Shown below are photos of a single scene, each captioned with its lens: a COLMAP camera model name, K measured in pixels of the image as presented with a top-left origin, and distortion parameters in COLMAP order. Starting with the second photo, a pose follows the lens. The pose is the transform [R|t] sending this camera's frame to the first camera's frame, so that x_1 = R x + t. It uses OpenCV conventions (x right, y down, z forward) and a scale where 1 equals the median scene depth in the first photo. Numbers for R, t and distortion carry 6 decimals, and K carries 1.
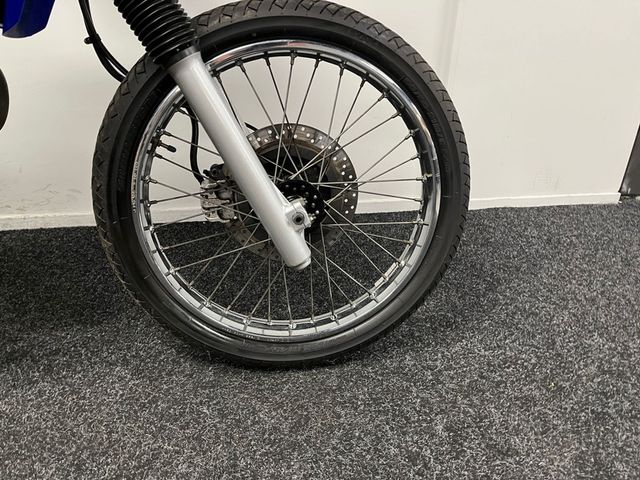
lens RADIAL K [[483.6, 0, 321.8], [0, 483.6, 236.4], [0, 0, 1]] dist [0.072474, -0.091445]
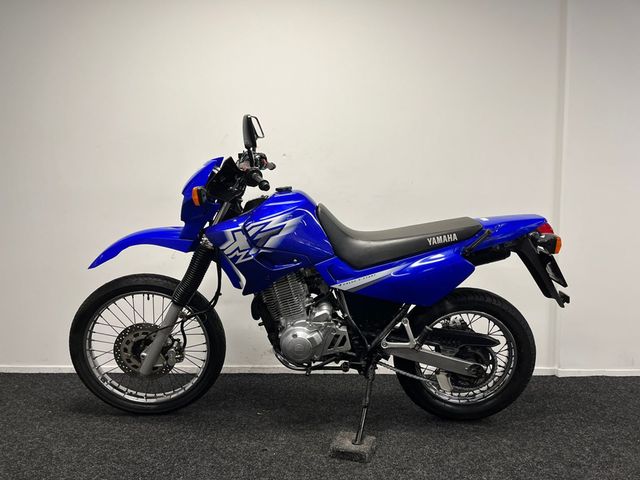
lens RADIAL K [[483.6, 0, 314.9], [0, 483.6, 242.5], [0, 0, 1]] dist [0.072474, -0.091445]
pose [[0.987984, -0.007181, -0.154391, -0.641078], [-0.056989, 0.911609, -0.407089, 0.503544], [0.143668, 0.410996, 0.900246, -1.607256]]
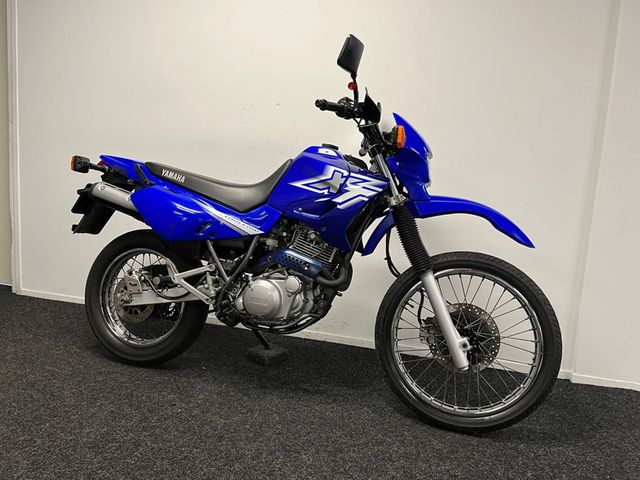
lens RADIAL K [[483.6, 0, 324.6], [0, 483.6, 234.4], [0, 0, 1]] dist [0.072474, -0.091445]
pose [[0.914711, 0.090589, -0.393824, 0.178444], [-0.225151, 0.923519, -0.310514, 0.298033], [0.335575, 0.372700, 0.865150, -1.196656]]
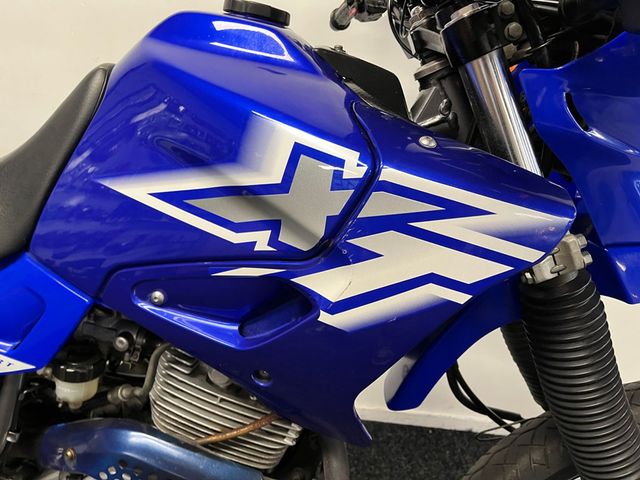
lens RADIAL K [[483.6, 0, 323.8], [0, 483.6, 243.5], [0, 0, 1]] dist [0.072474, -0.091445]
pose [[0.969978, 0.126535, -0.207683, -0.509847], [-0.139753, 0.988913, -0.050201, -0.517459], [0.199029, 0.077719, 0.976907, 0.116943]]
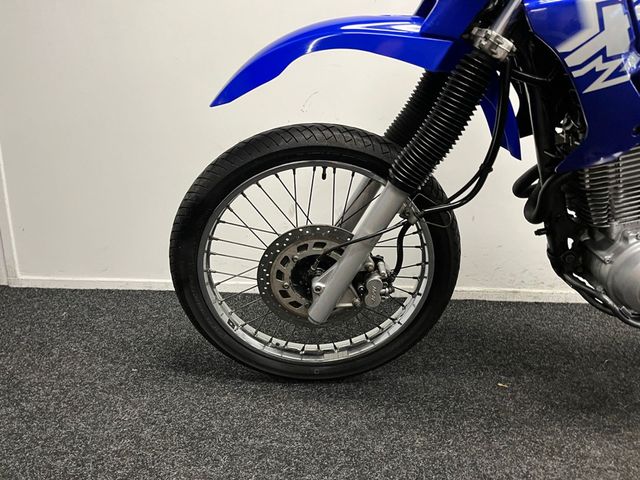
lens RADIAL K [[483.6, 0, 326.8], [0, 483.6, 235.8], [0, 0, 1]] dist [0.072474, -0.091445]
pose [[0.985976, 0.047654, -0.159937, -1.647517], [-0.080913, 0.974691, -0.208398, 0.204747], [0.145959, 0.218417, 0.964878, -0.531359]]
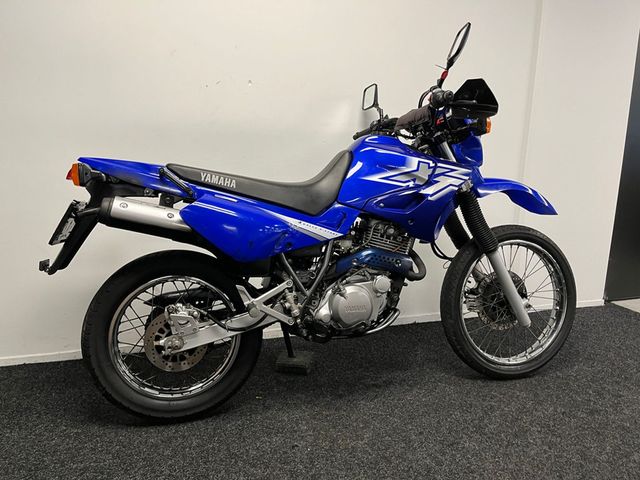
lens RADIAL K [[483.6, 0, 319.6], [0, 483.6, 245.1], [0, 0, 1]] dist [0.072474, -0.091445]
pose [[0.988744, -0.035557, 0.145329, -1.364161], [0.072792, 0.962958, -0.259639, 0.222317], [-0.130714, 0.267295, 0.954708, -1.278266]]
